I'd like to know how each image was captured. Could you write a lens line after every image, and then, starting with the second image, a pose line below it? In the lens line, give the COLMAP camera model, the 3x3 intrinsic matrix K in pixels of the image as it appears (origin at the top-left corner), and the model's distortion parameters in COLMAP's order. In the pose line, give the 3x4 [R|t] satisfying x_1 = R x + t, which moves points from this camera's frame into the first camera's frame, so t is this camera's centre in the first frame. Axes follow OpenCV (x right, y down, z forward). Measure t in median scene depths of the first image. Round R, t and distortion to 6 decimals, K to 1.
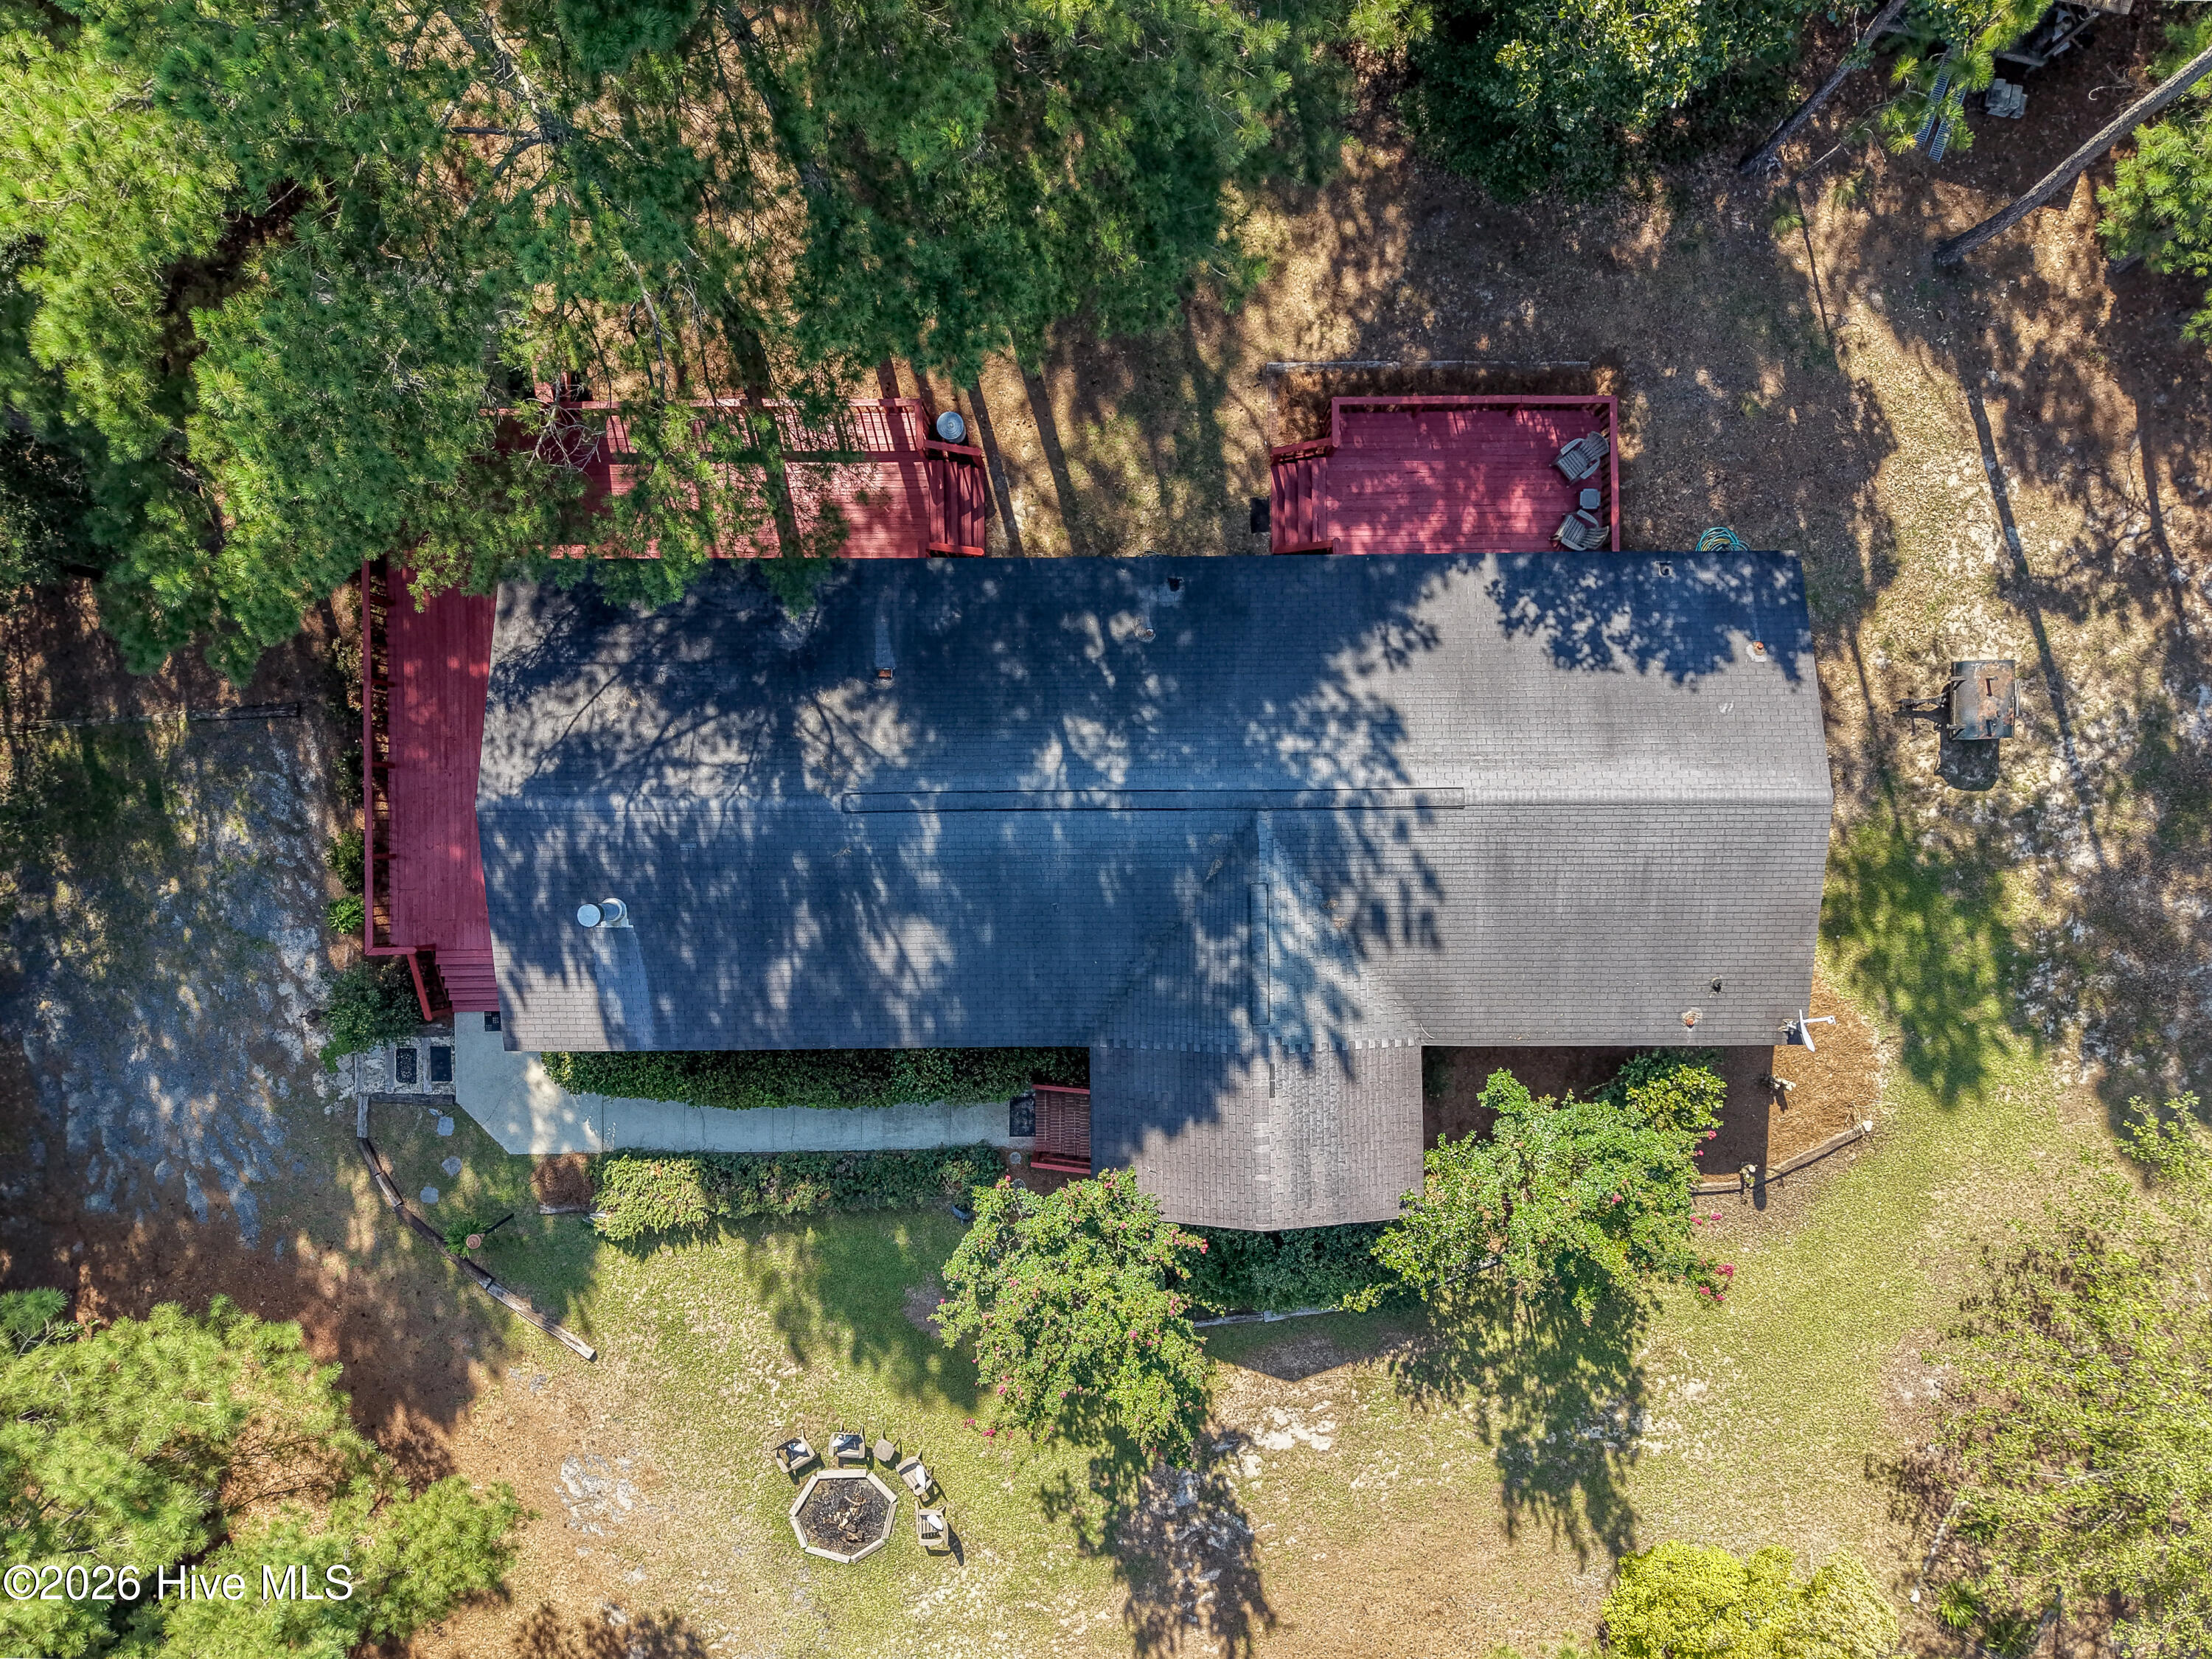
lens RADIAL K [[1705.5, 0, 1108.6], [0, 1705.5, 852.5], [0, 0, 1]] dist [-0.003097, -0.002094]
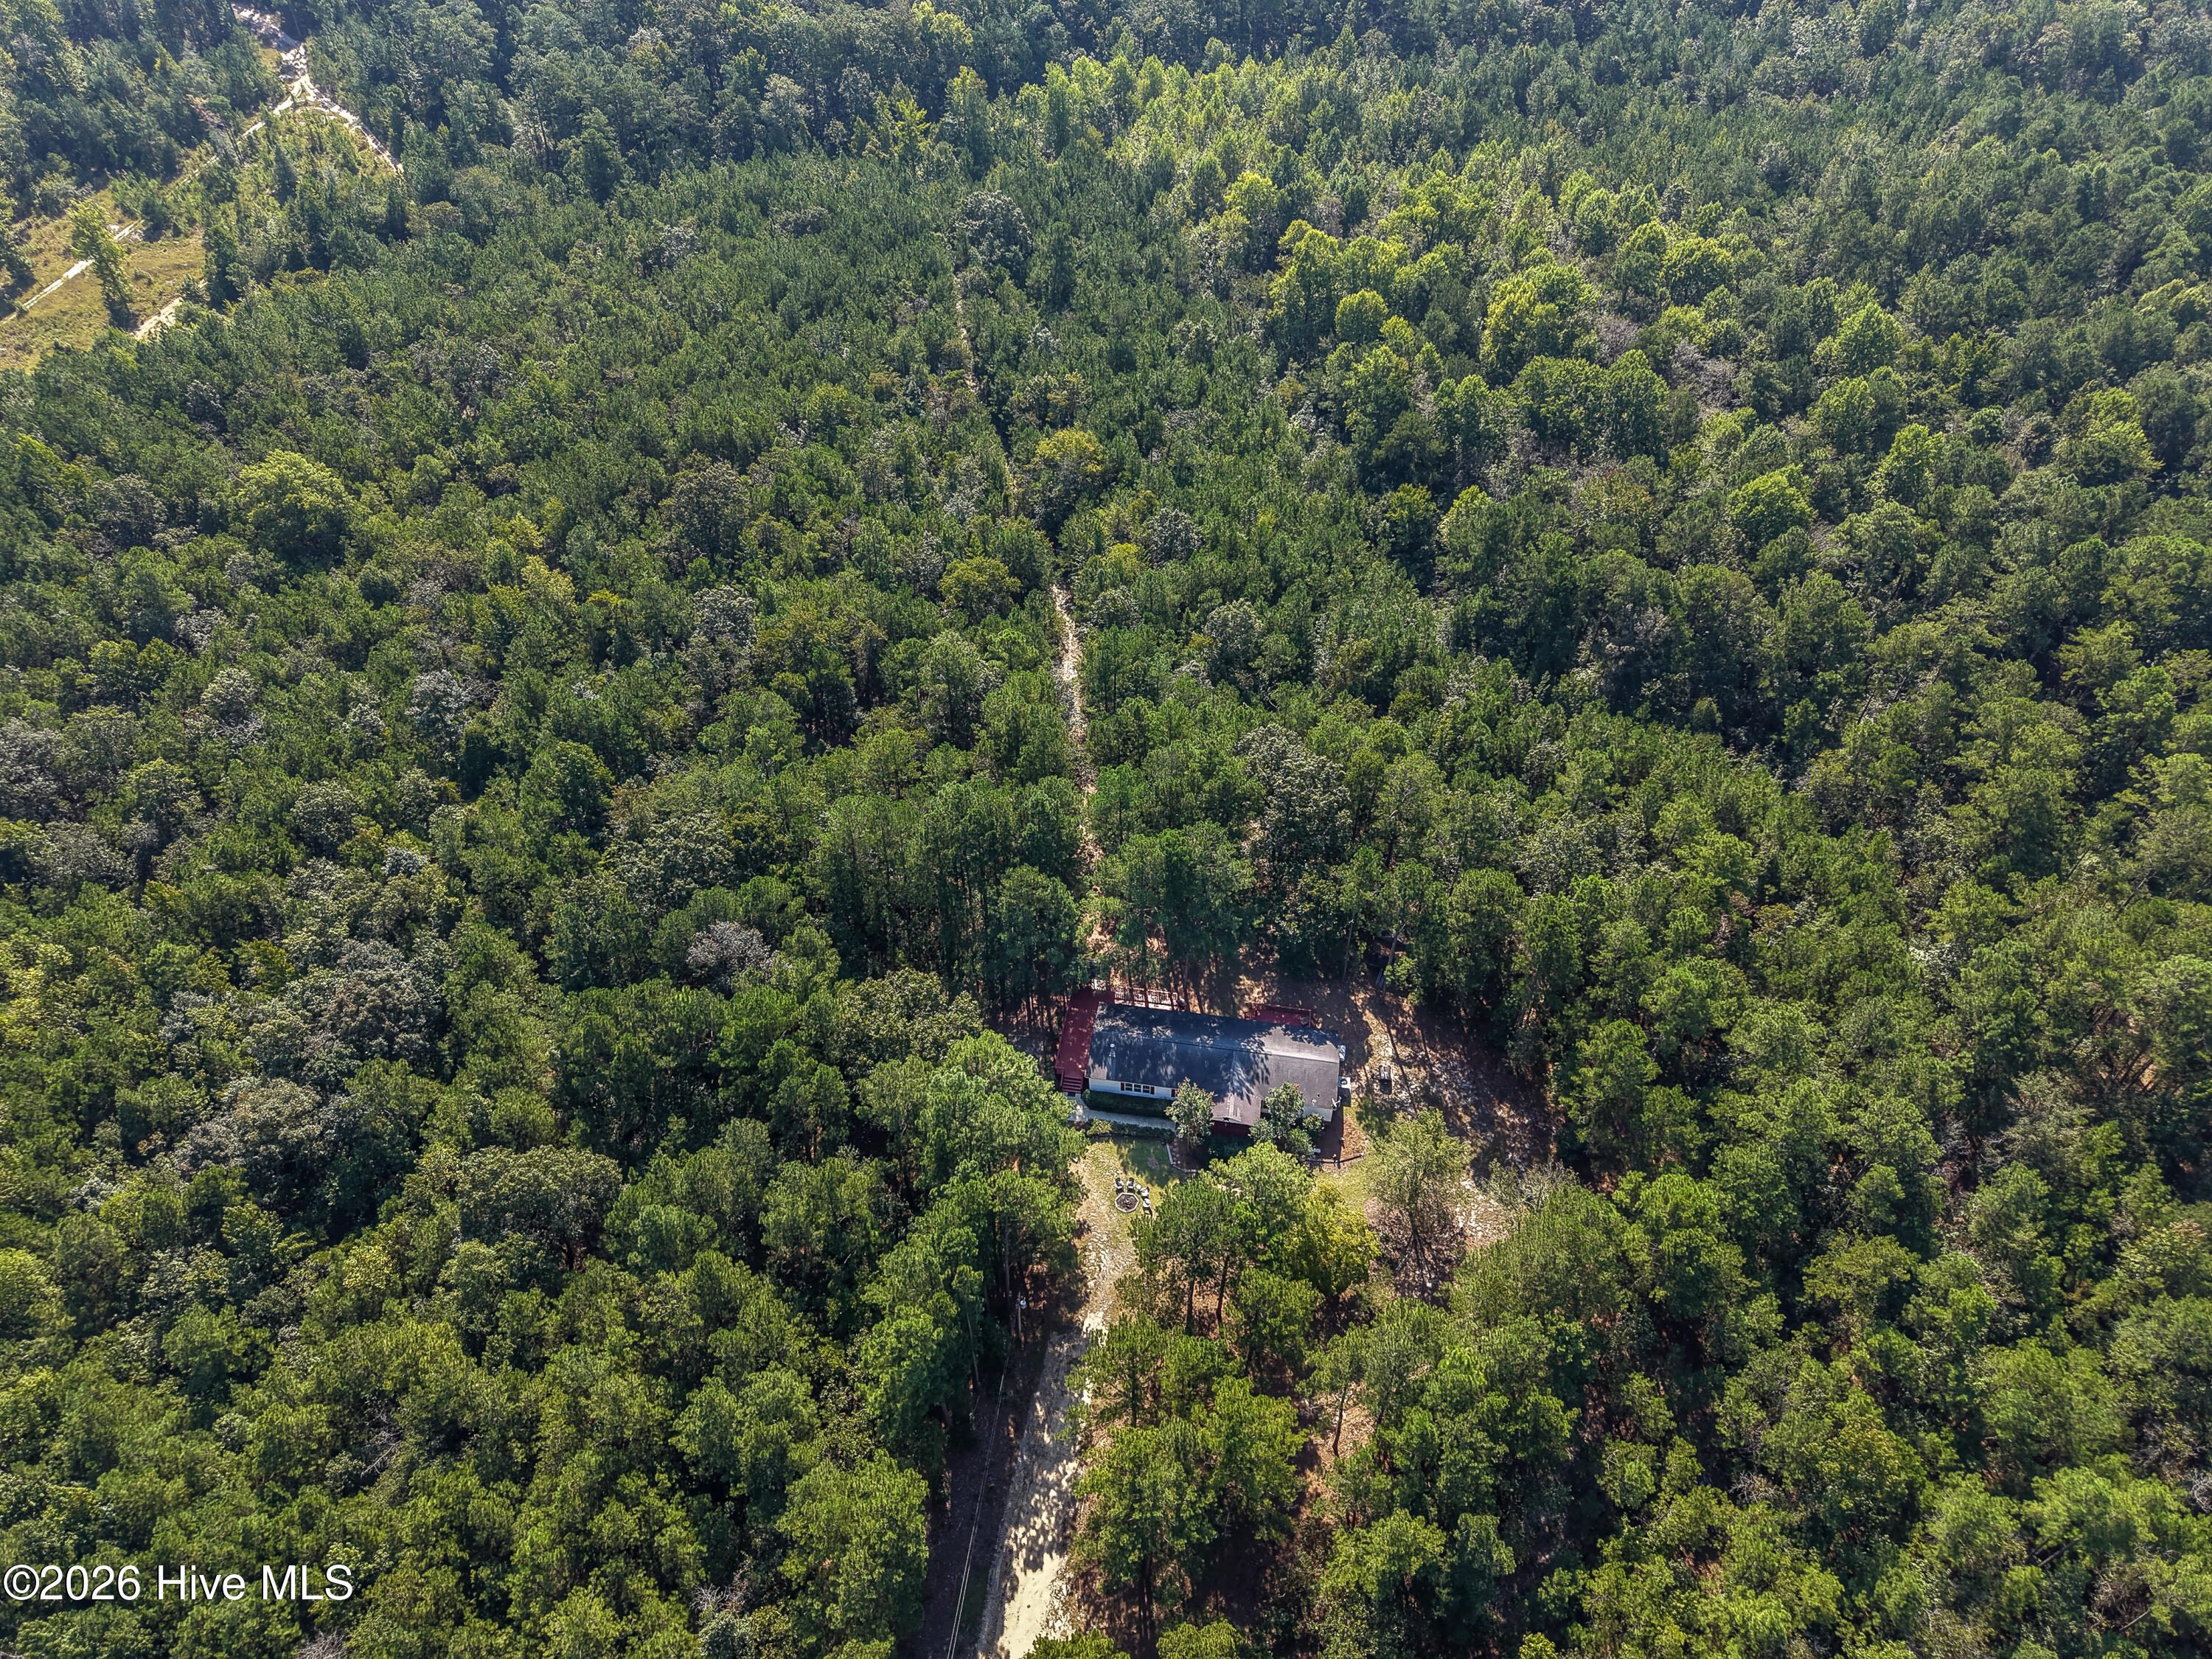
lens RADIAL K [[1507.4, 0, 1109.0], [0, 1507.4, 809.9], [0, 0, 1]] dist [0.027536, -0.015681]
pose [[0.987778, 0.108723, -0.111684, 0.123652], [-0.155840, 0.701994, -0.694923, 2.449292], [0.002847, 0.703835, 0.710358, -2.549456]]
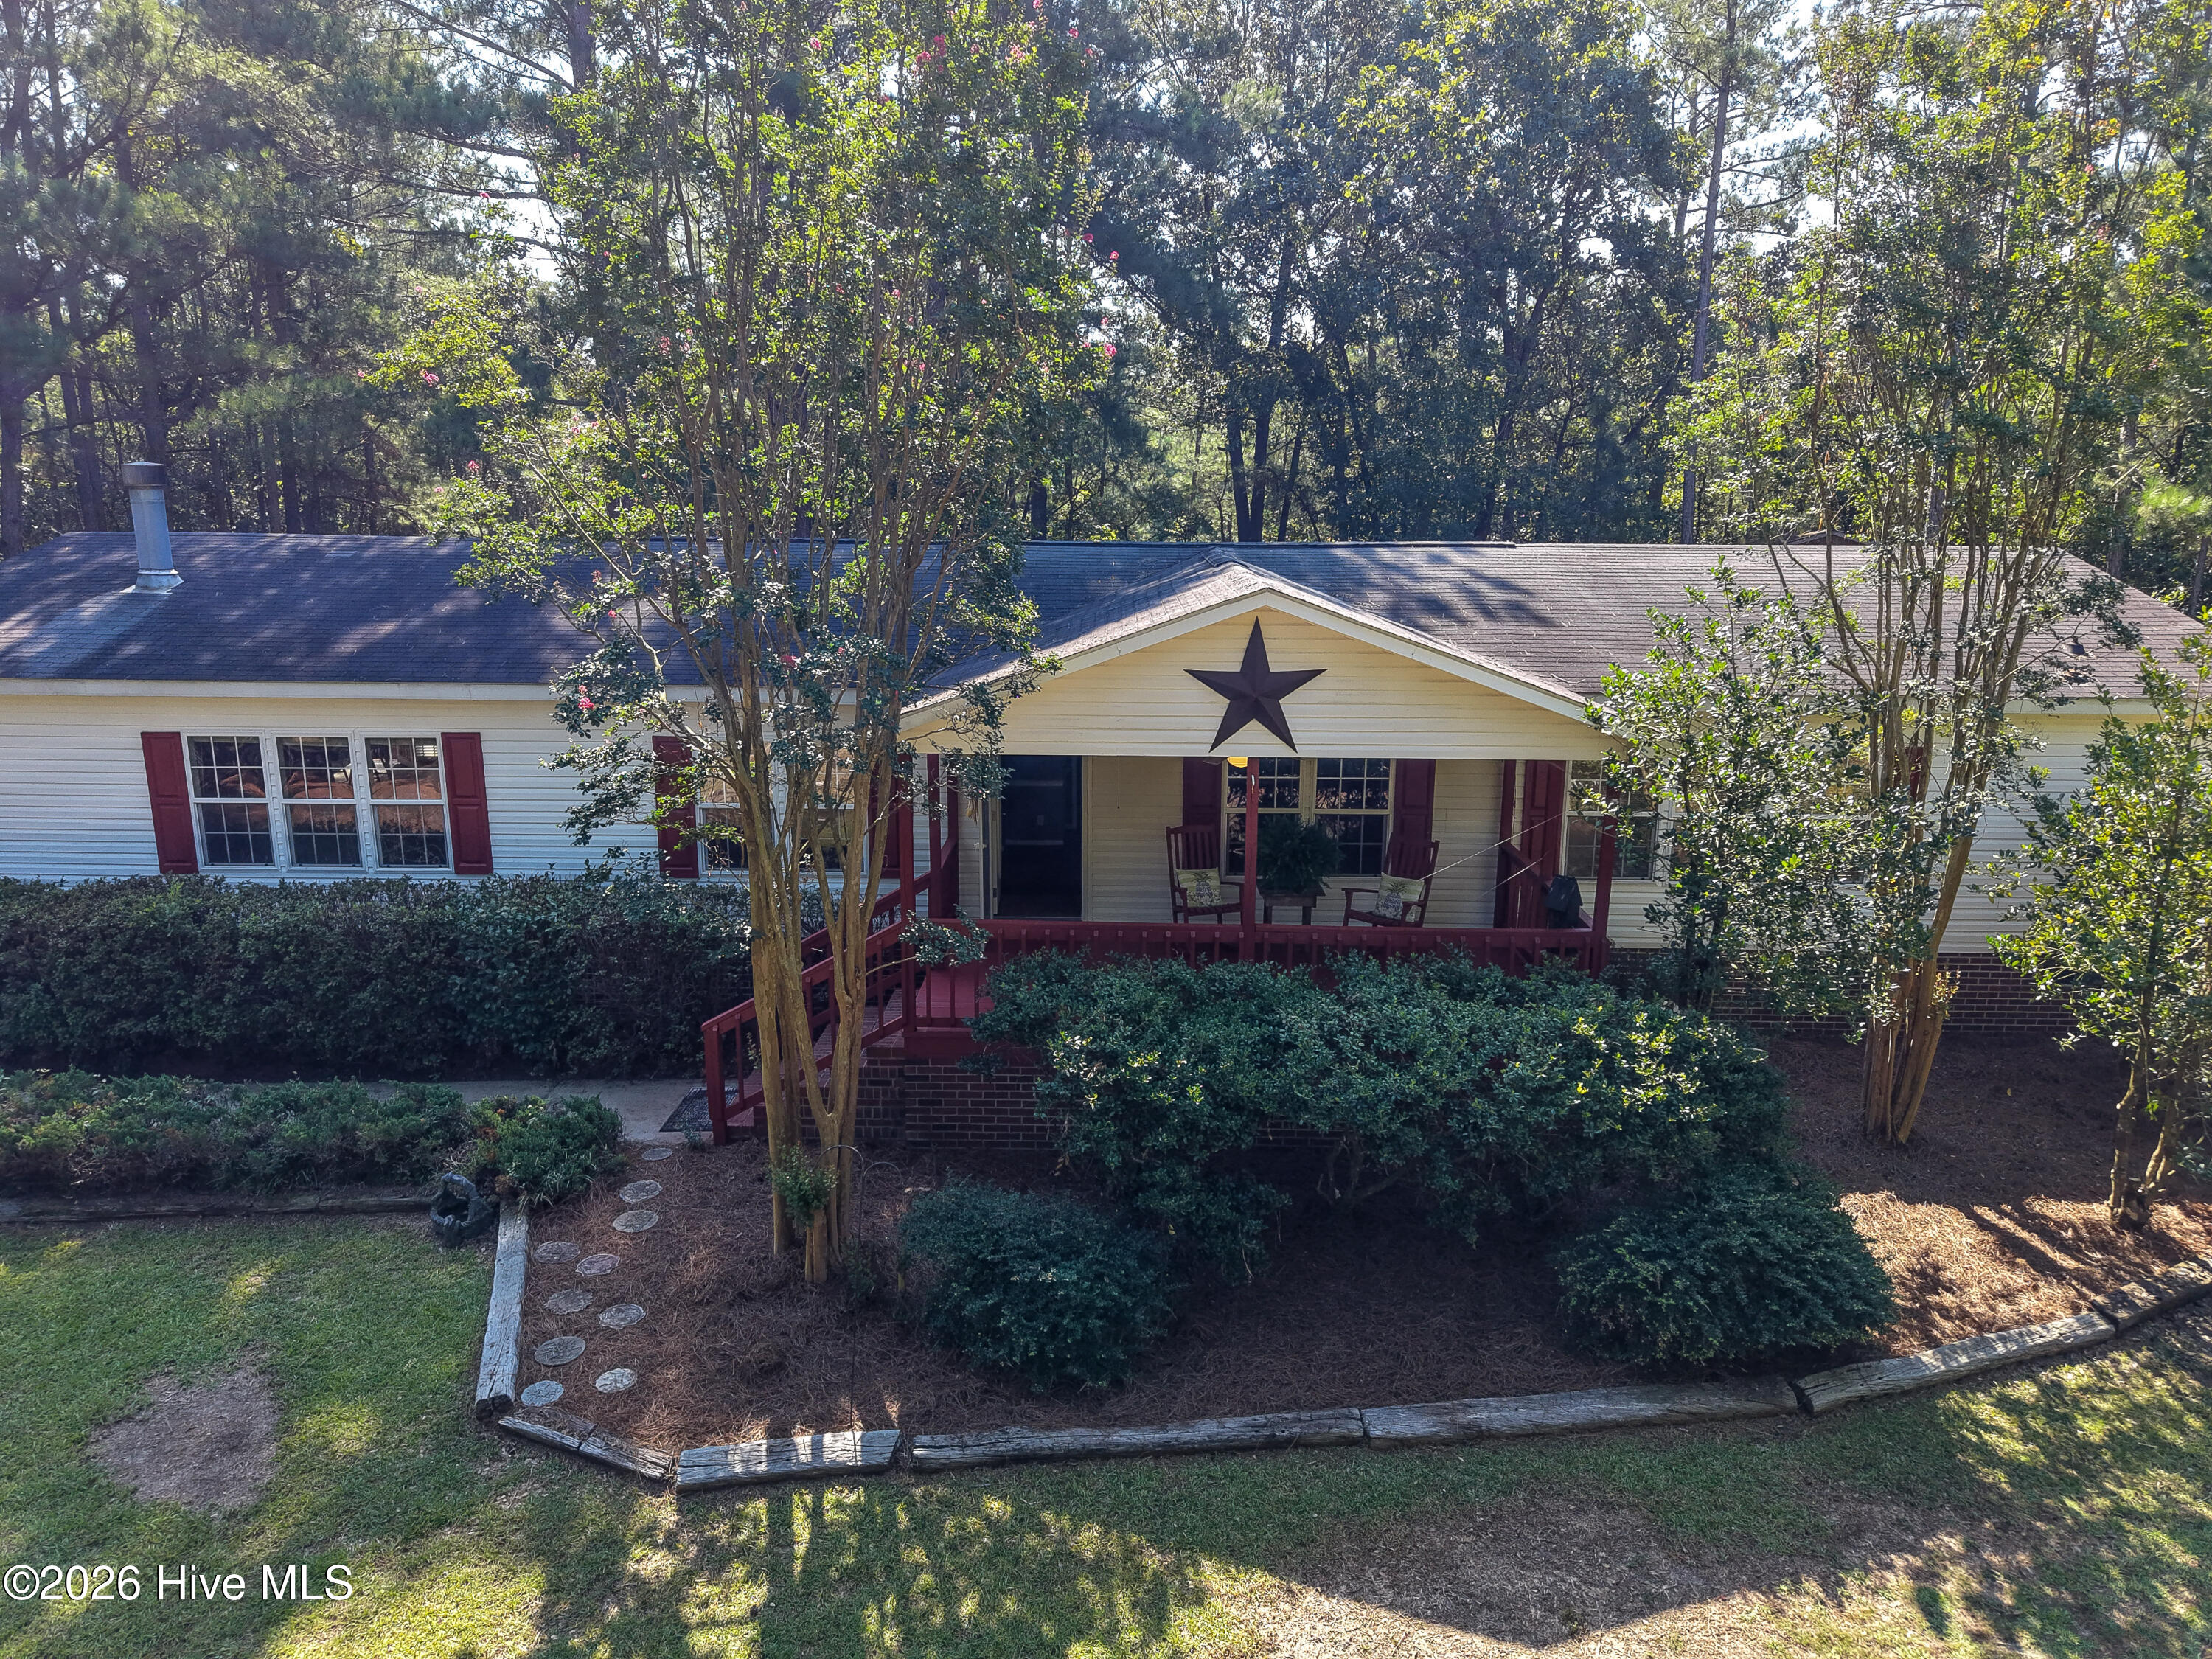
lens RADIAL K [[1507.4, 0, 1098.2], [0, 1507.4, 831.0], [0, 0, 1]] dist [0.027536, -0.015681]
pose [[0.999394, 0.028819, -0.019498, 0.048992], [-0.025059, 0.207361, -0.977944, 0.496647], [-0.024140, 0.977840, 0.207957, 0.853837]]
